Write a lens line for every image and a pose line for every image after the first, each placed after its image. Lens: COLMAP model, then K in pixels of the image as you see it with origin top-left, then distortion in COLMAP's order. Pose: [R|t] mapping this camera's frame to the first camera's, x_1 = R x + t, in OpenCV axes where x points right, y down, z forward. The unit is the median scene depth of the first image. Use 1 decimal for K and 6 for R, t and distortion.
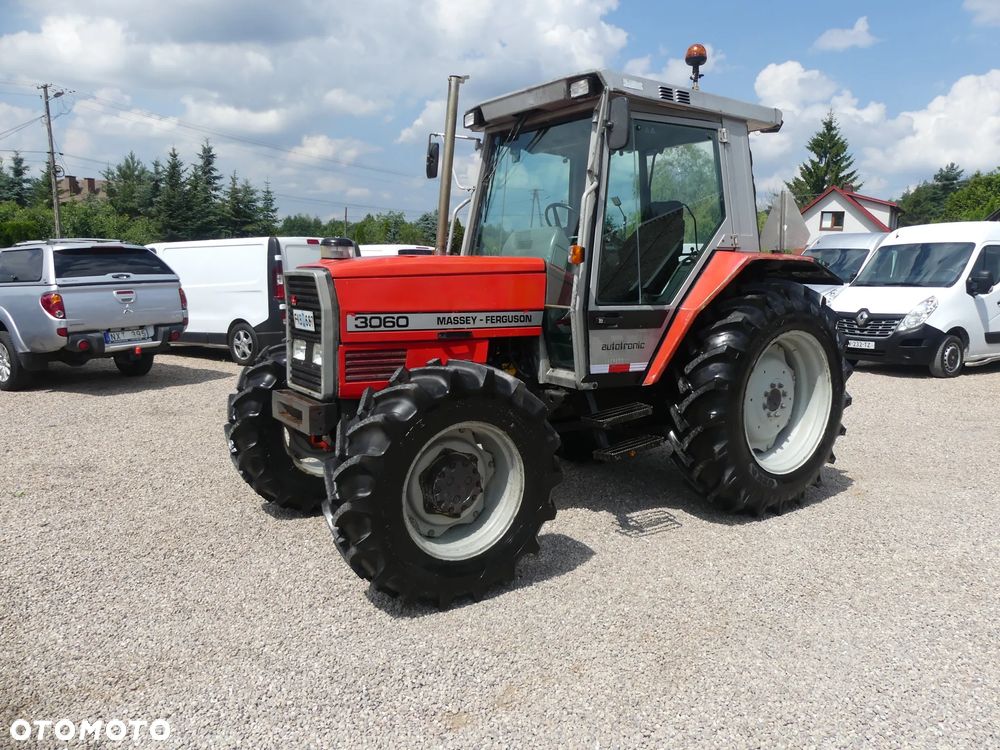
lens RADIAL K [[750.8, 0, 507.2], [0, 750.8, 372.8], [0, 0, 1]] dist [-0.003142, 0.005070]
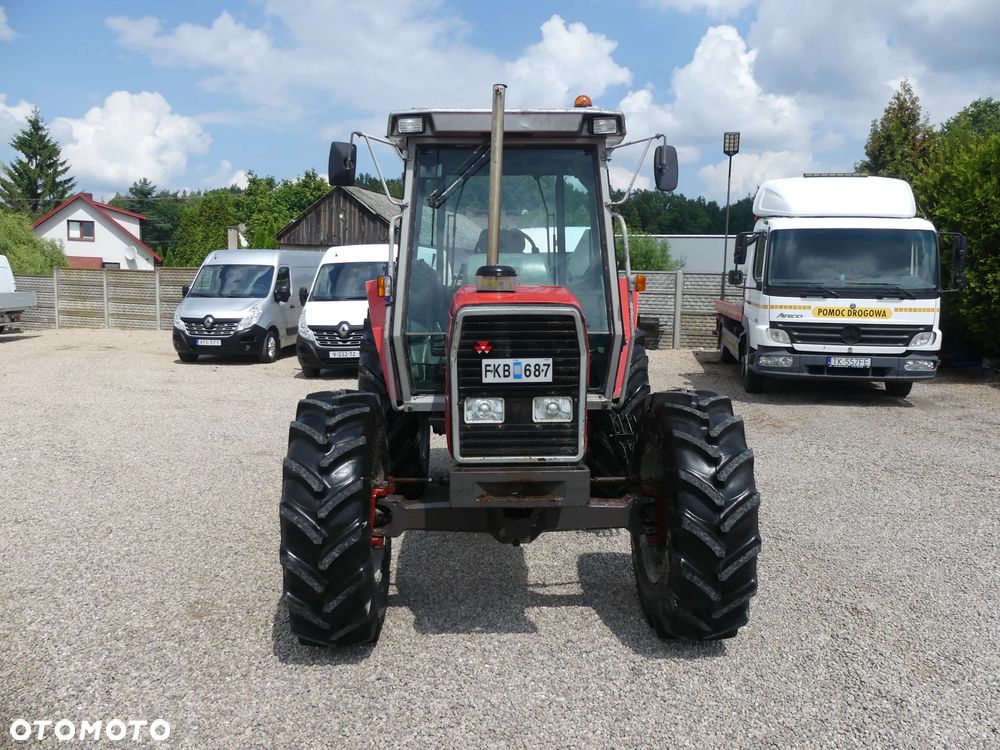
lens RADIAL K [[766.4, 0, 500.0], [0, 766.4, 375.0], [0, 0, 1]] dist [-0.003998, 0.005237]
pose [[0.558284, -0.109695, 0.822366, -0.812047], [0.121169, 0.991373, 0.049980, -0.092146], [-0.820754, 0.071743, 0.566759, 0.476079]]
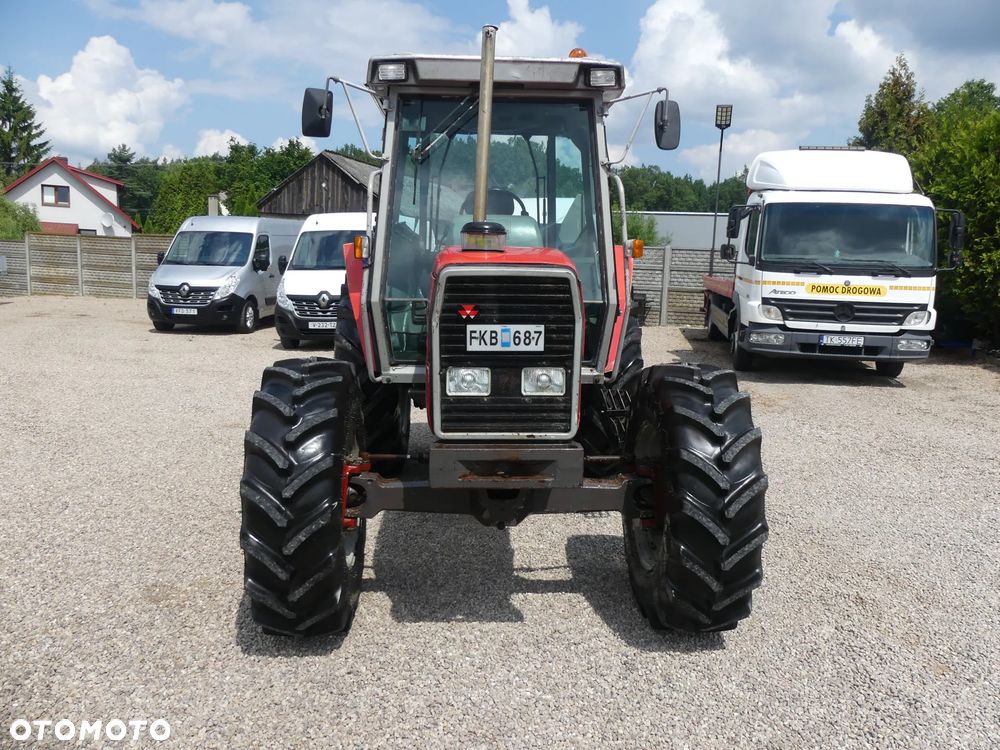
lens RADIAL K [[766.4, 0, 500.0], [0, 766.4, 375.0], [0, 0, 1]] dist [-0.003998, 0.005237]
pose [[0.542059, -0.127511, 0.830610, -0.760925], [0.105197, 0.990942, 0.083472, -0.082527], [-0.833730, 0.042131, 0.550563, 0.515008]]
